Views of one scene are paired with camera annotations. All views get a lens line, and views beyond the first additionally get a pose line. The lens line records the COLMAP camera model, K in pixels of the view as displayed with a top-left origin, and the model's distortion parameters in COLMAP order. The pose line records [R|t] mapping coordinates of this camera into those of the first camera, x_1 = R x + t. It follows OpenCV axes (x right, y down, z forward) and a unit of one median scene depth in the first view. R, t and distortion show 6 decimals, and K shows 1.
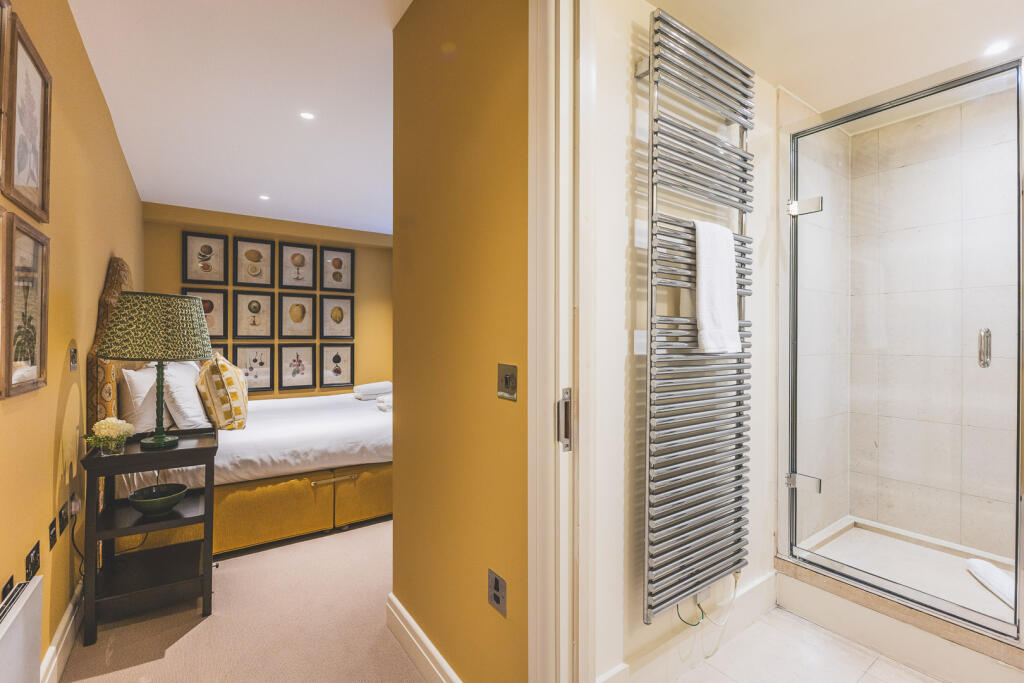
lens RADIAL K [[450.6, 0, 512.6], [0, 450.6, 339.4], [0, 0, 1]] dist [-0.014337, 0.001493]
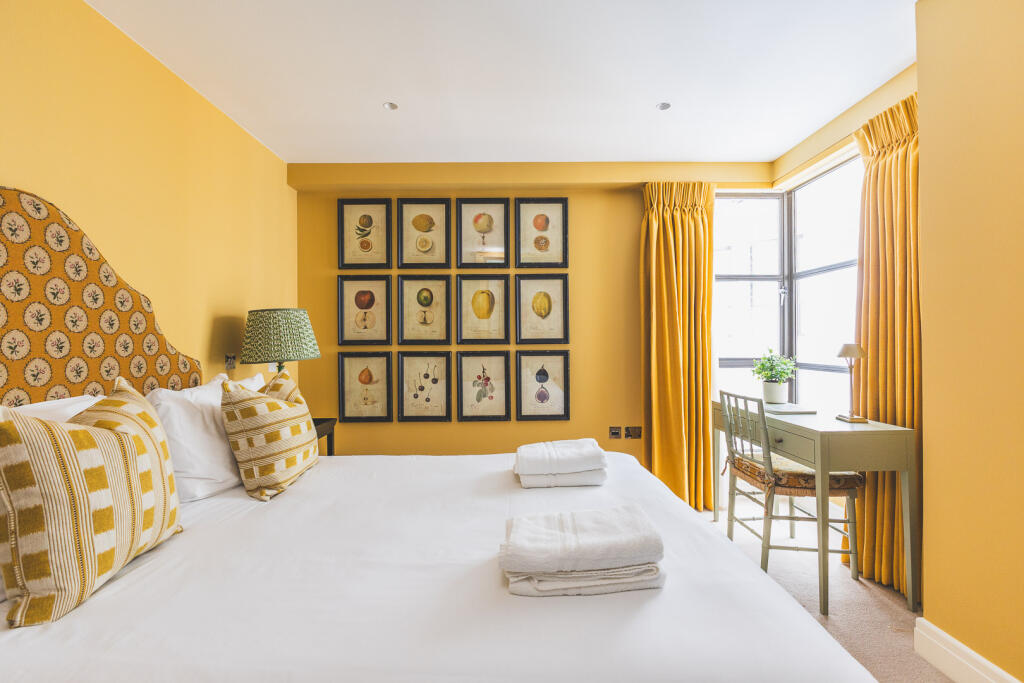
lens RADIAL K [[450.6, 0, 517.5], [0, 450.6, 339.6], [0, 0, 1]] dist [-0.014337, 0.001493]
pose [[0.822945, -0.009688, -0.568039, -0.068364], [0.007218, 0.999952, -0.006597, -0.002747], [0.568076, 0.001328, 0.822975, 0.502281]]
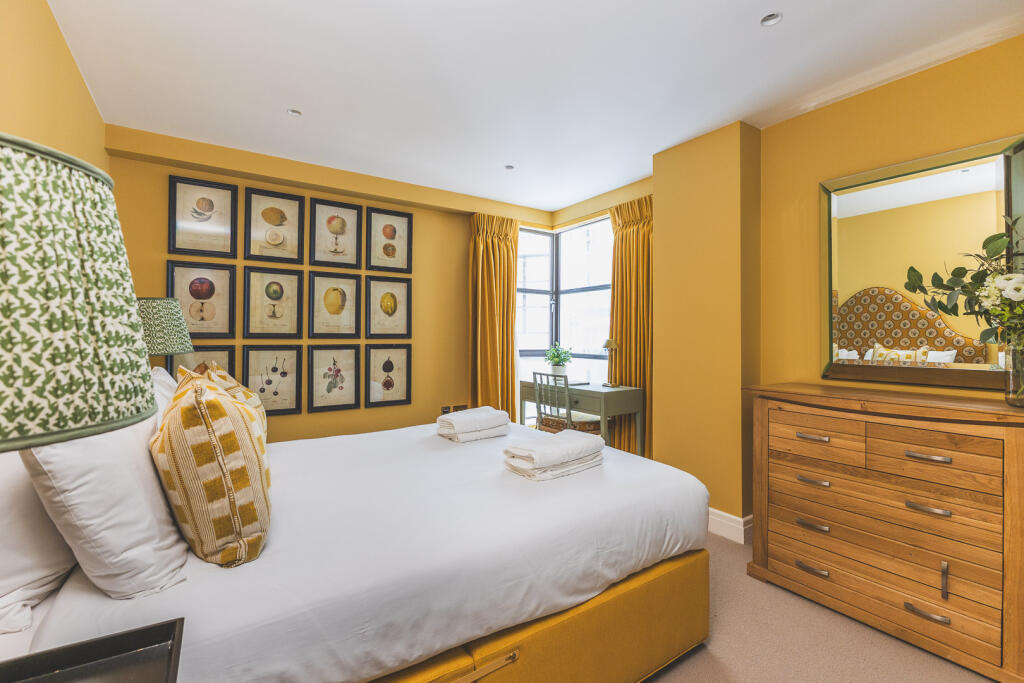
lens RADIAL K [[450.6, 0, 511.9], [0, 450.6, 330.3], [0, 0, 1]] dist [-0.014337, 0.001493]
pose [[0.999752, 0.001336, -0.022209, -0.194329], [-0.001703, 0.999862, -0.016547, -0.001946], [0.022184, 0.016581, 0.999616, 0.317972]]
